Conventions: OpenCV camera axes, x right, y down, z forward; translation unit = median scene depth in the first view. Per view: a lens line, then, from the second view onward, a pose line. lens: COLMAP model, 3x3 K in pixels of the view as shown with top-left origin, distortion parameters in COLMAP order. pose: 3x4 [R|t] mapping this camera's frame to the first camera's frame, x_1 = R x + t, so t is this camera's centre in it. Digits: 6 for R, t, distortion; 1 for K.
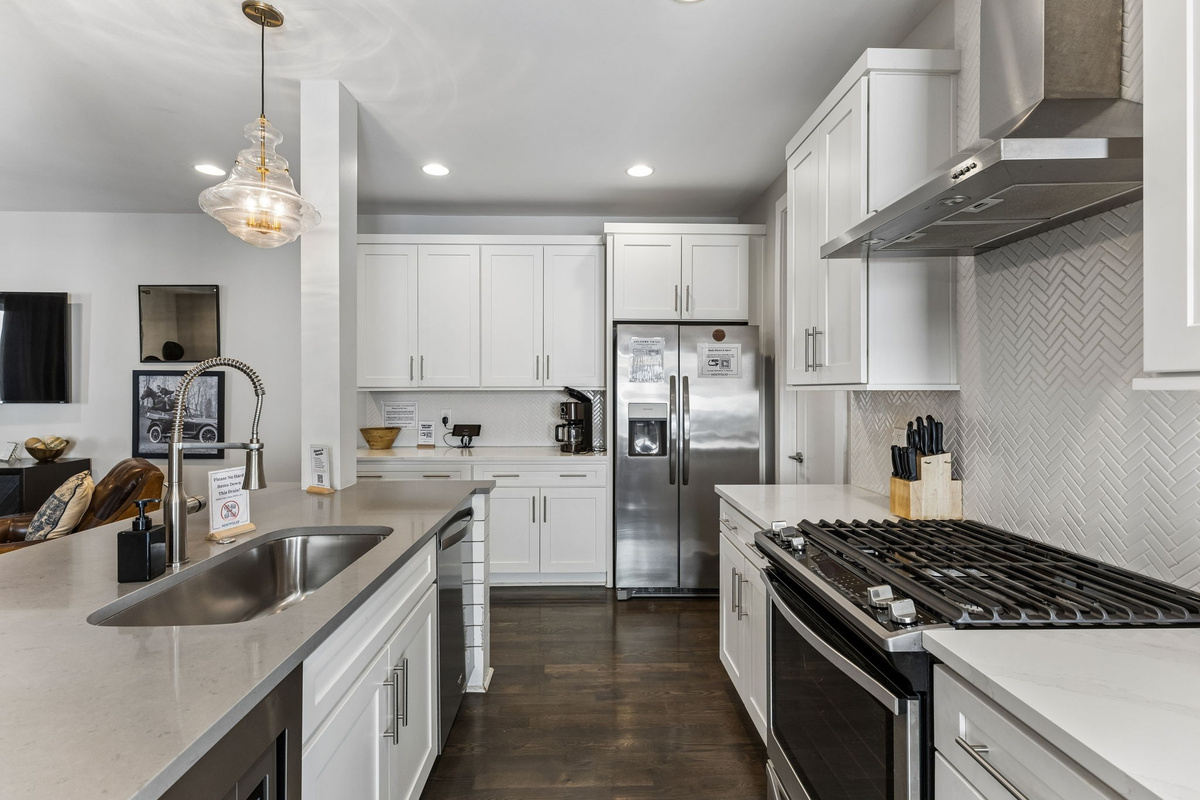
lens RADIAL K [[560.7, 0, 601.0], [0, 560.7, 385.7], [0, 0, 1]] dist [0.002502, 0.000436]
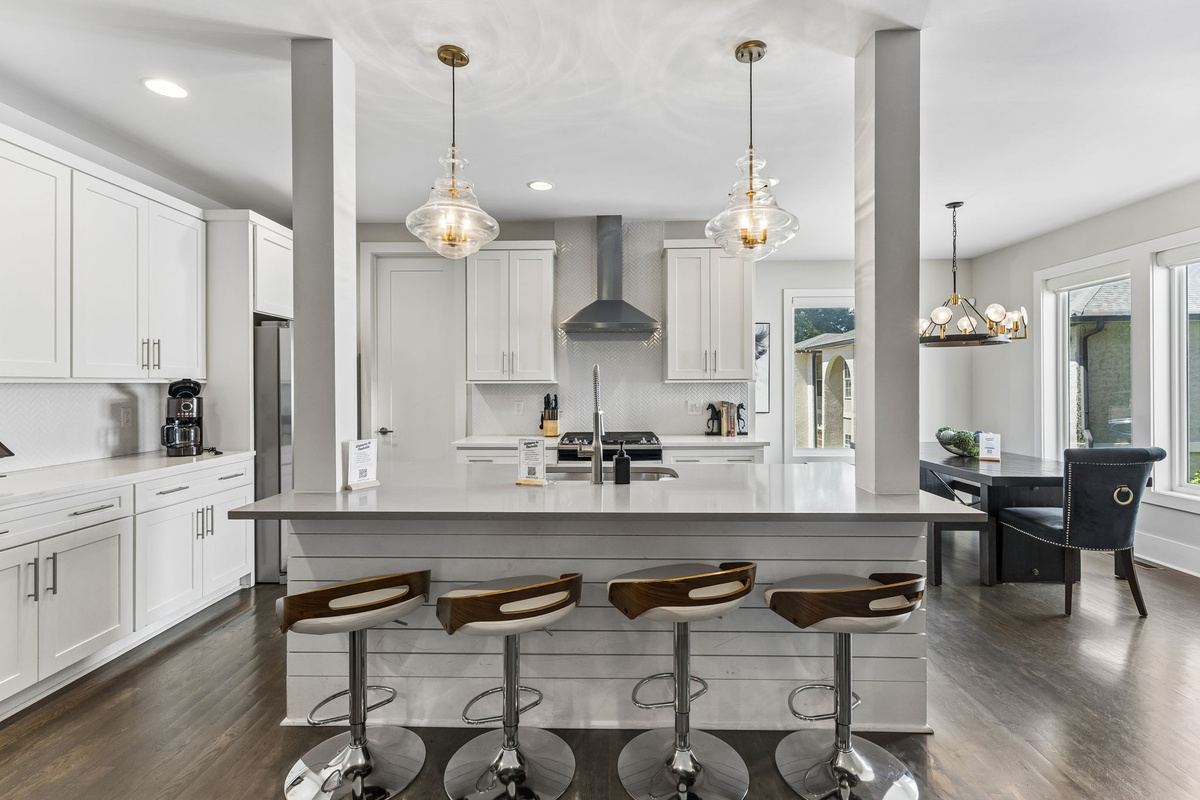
lens RADIAL K [[560.7, 0, 601.0], [0, 560.7, 385.7], [0, 0, 1]] dist [0.002502, 0.000436]
pose [[0.057554, -0.001082, 0.998342, -0.821982], [-0.002497, 0.999996, 0.001228, 0.008539], [-0.998339, -0.002564, 0.057551, 0.298623]]
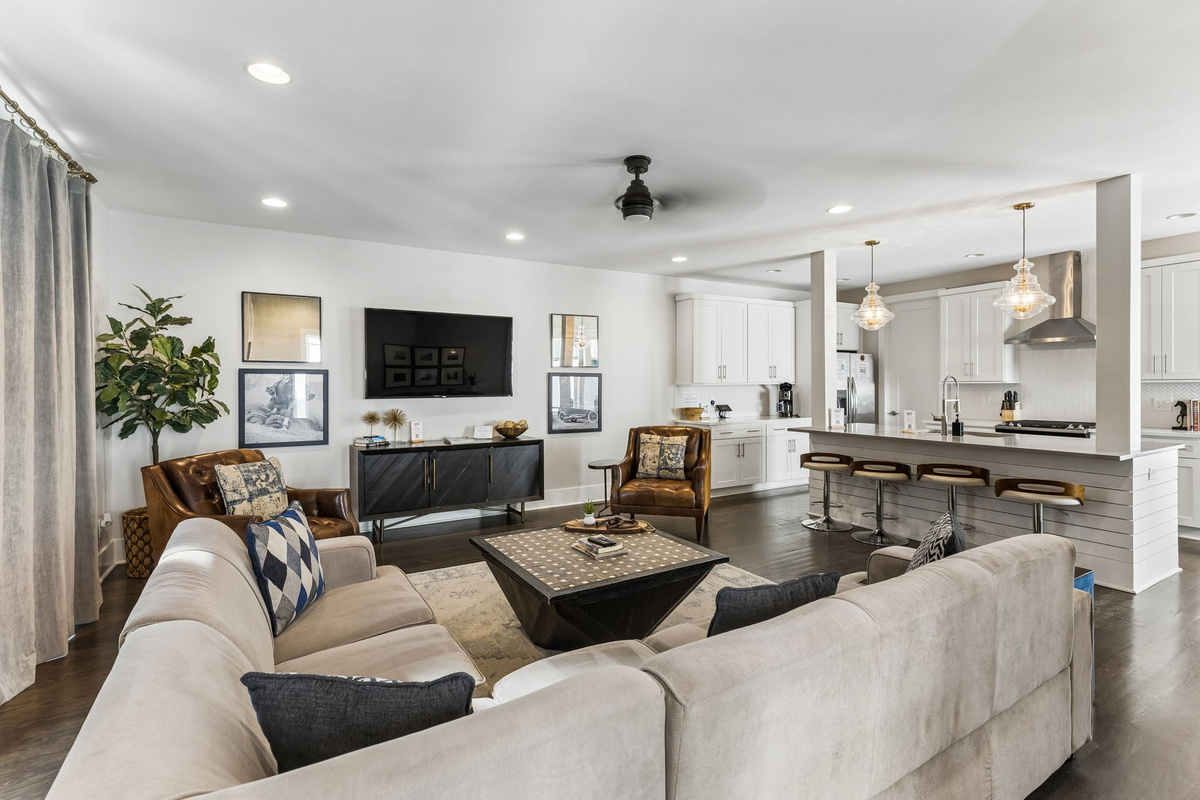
lens RADIAL K [[560.7, 0, 601.0], [0, 560.7, 385.7], [0, 0, 1]] dist [0.002502, 0.000436]
pose [[0.875218, -0.007050, 0.483678, -1.421151], [0.003857, 0.999964, 0.007596, -0.003606], [-0.483714, -0.004782, 0.875213, -0.327812]]
